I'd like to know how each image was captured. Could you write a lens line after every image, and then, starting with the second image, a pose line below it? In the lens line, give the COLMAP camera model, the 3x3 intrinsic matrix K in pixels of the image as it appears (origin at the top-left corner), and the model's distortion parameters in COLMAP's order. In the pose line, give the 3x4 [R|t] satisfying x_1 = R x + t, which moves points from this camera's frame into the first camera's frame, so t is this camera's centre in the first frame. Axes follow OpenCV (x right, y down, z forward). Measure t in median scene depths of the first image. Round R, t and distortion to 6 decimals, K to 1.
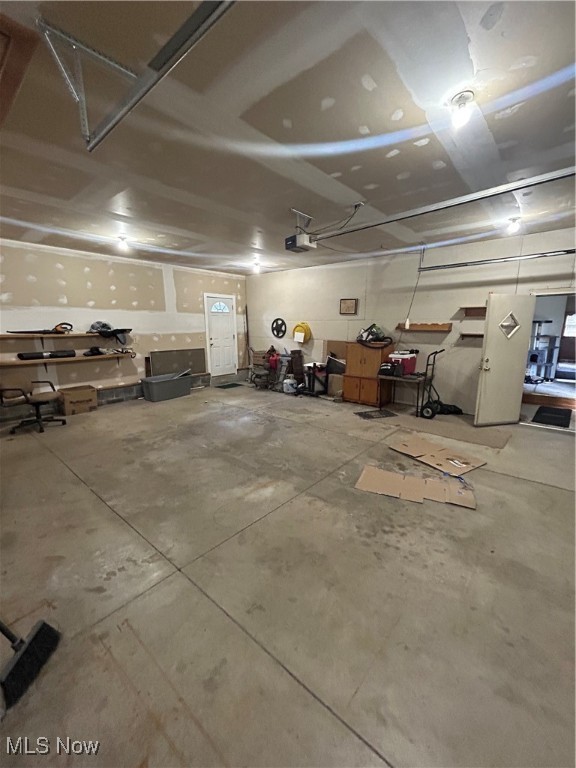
lens RADIAL K [[312.5, 0, 288.3], [0, 312.5, 384.9], [0, 0, 1]] dist [-0.000683, 0.001972]
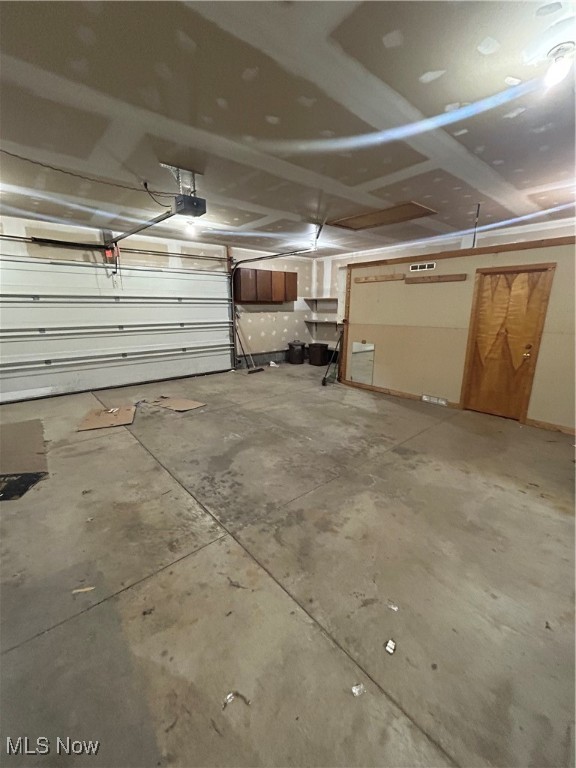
lens RADIAL K [[312.5, 0, 287.9], [0, 312.5, 383.7], [0, 0, 1]] dist [-0.000683, 0.001972]
pose [[-0.988504, -0.035567, 0.146949, -0.329308], [0.029355, 0.908291, 0.417309, -0.327980], [-0.148315, 0.416825, -0.896805, 1.733466]]
